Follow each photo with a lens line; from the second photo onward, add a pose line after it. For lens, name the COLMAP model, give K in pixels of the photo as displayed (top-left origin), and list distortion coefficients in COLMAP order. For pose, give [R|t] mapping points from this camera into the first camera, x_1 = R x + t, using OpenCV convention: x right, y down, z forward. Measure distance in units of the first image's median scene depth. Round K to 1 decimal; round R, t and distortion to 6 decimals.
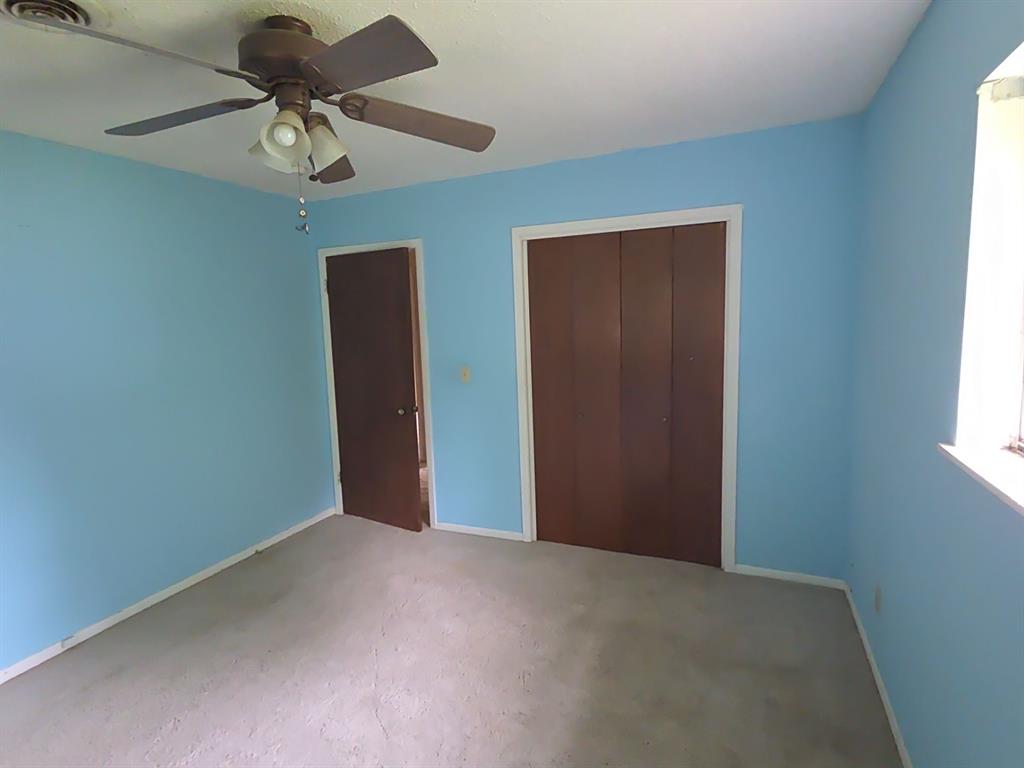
lens RADIAL K [[671.9, 0, 500.6], [0, 671.9, 392.8], [0, 0, 1]] dist [0.092566, -0.070230]
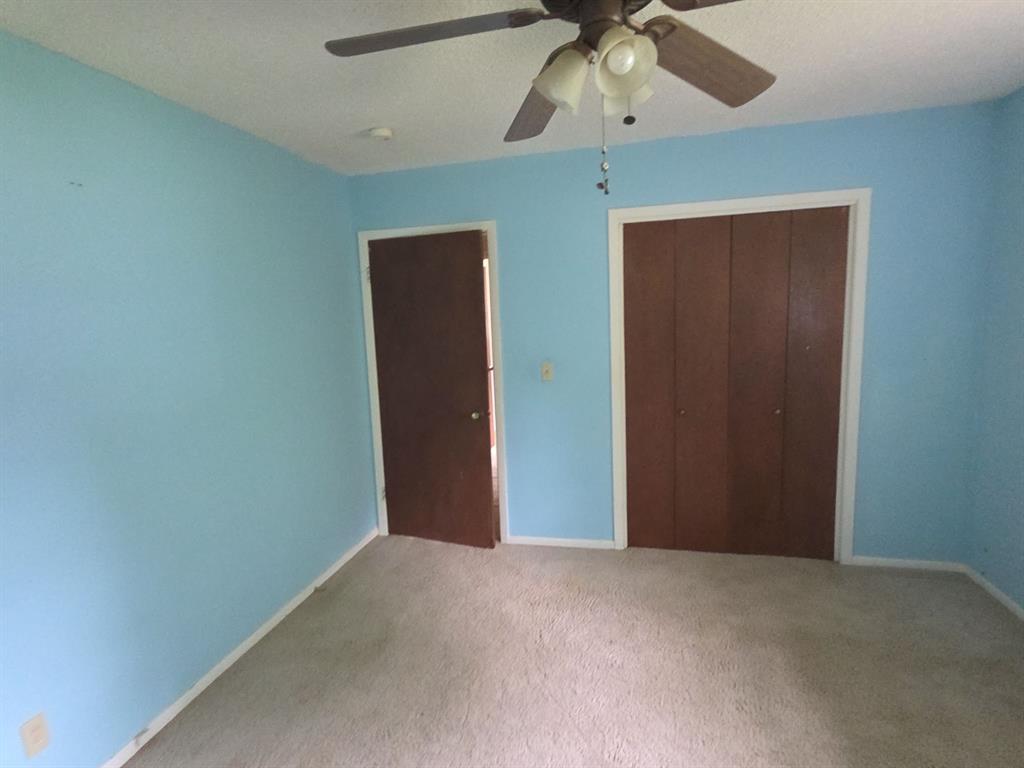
lens RADIAL K [[655.9, 0, 513.0], [0, 655.9, 392.6], [0, 0, 1]] dist [0.069235, -0.038096]
pose [[0.973698, -0.034172, 0.225266, -0.299462], [0.033606, 0.999415, 0.006346, -0.005898], [-0.225351, 0.001391, 0.974277, 0.148310]]
